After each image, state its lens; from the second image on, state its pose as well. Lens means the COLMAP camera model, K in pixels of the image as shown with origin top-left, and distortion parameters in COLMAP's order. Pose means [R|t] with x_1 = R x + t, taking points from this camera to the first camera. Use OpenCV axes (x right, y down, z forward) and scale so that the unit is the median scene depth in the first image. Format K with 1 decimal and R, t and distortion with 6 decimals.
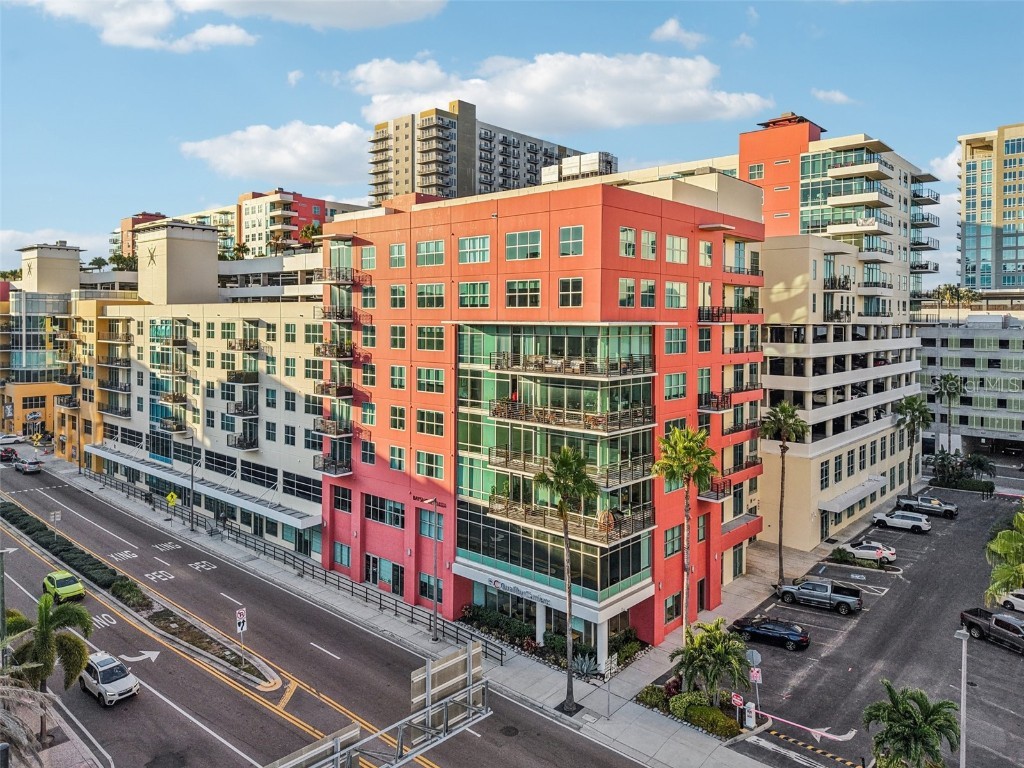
lens RADIAL K [[716.7, 0, 507.5], [0, 716.7, 326.0], [0, 0, 1]] dist [0.004238, 0.000060]
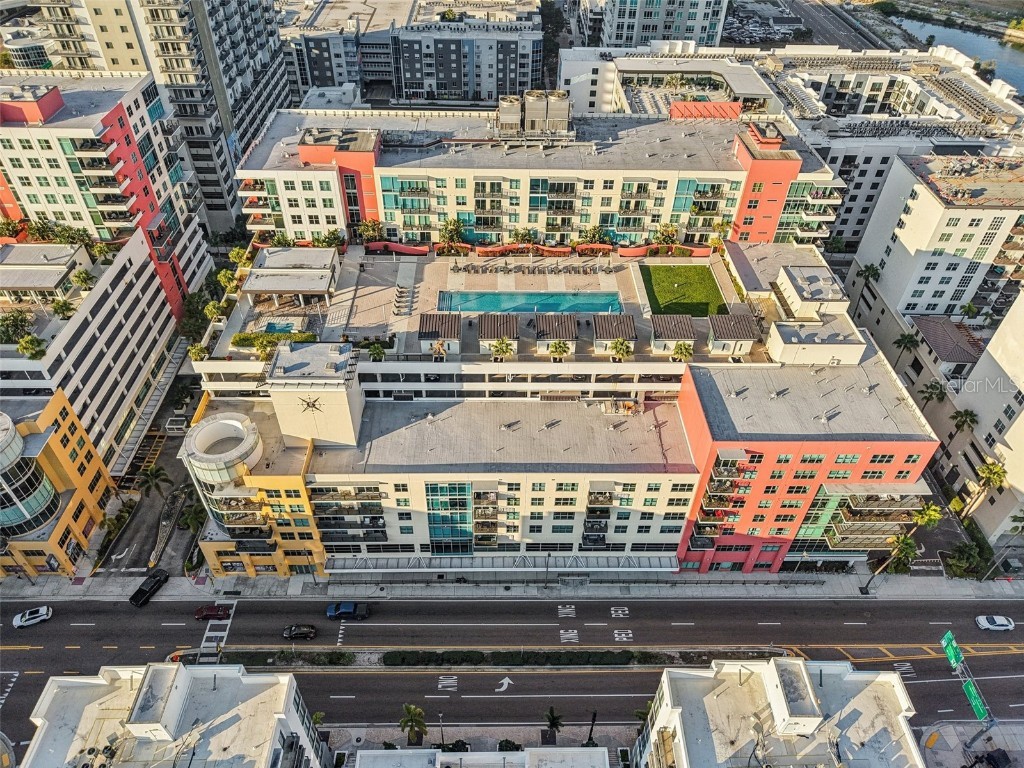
lens RADIAL K [[706.8, 0, 511.5], [0, 706.8, 388.0], [0, 0, 1]] dist [0.006501, -0.007920]
pose [[0.731750, -0.449316, 0.512501, -1.147750], [-0.006535, 0.747279, 0.664479, -1.082205], [-0.681542, -0.489581, 0.543885, 0.502112]]
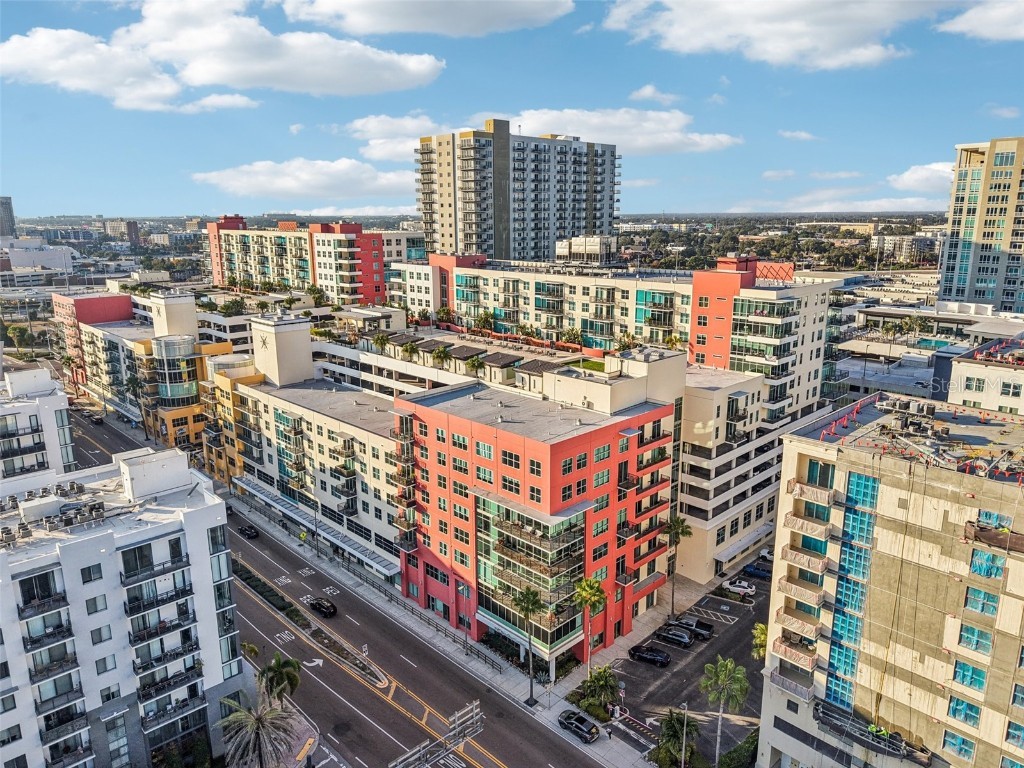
lens RADIAL K [[702.5, 0, 516.5], [0, 702.5, 374.8], [0, 0, 1]] dist [0.007501, 0.000920]
pose [[0.998280, 0.002021, -0.058586, 0.096194], [0.010489, 0.977119, 0.212434, -0.473983], [0.057675, -0.212683, 0.975418, -0.442295]]
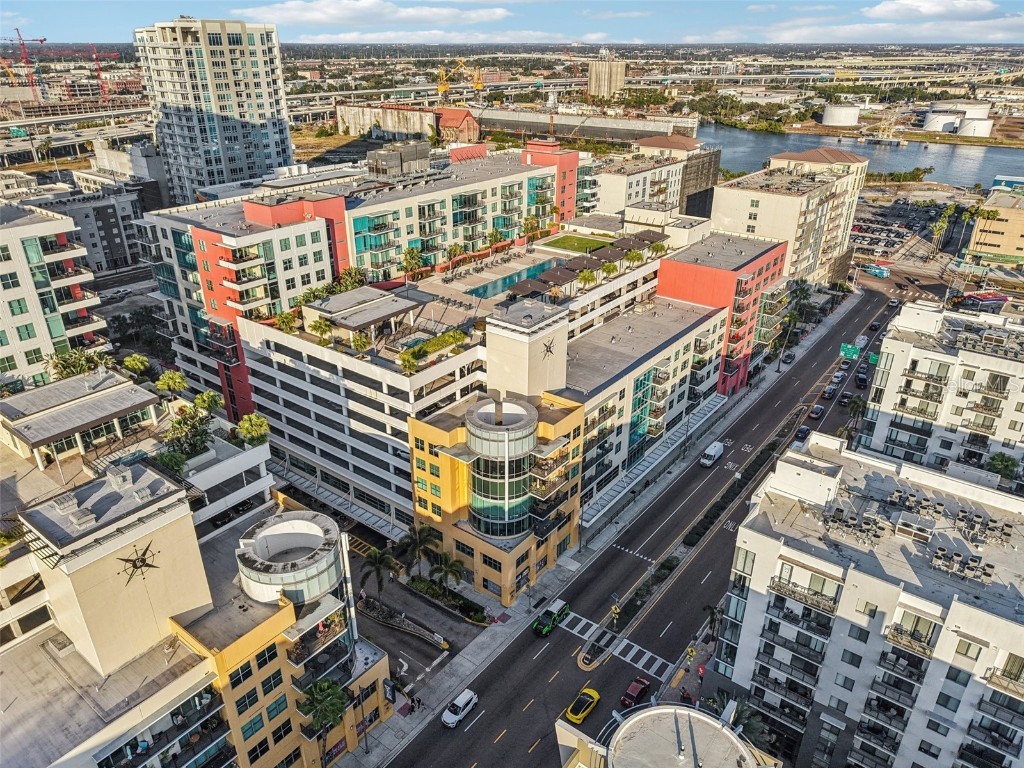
lens RADIAL K [[706.8, 0, 511.5], [0, 706.8, 388.0], [0, 0, 1]] dist [0.006501, -0.007920]
pose [[-0.080718, -0.442747, 0.893006, -2.062144], [0.008549, 0.895589, 0.444801, -0.713470], [-0.996700, 0.043537, -0.068505, 1.679706]]
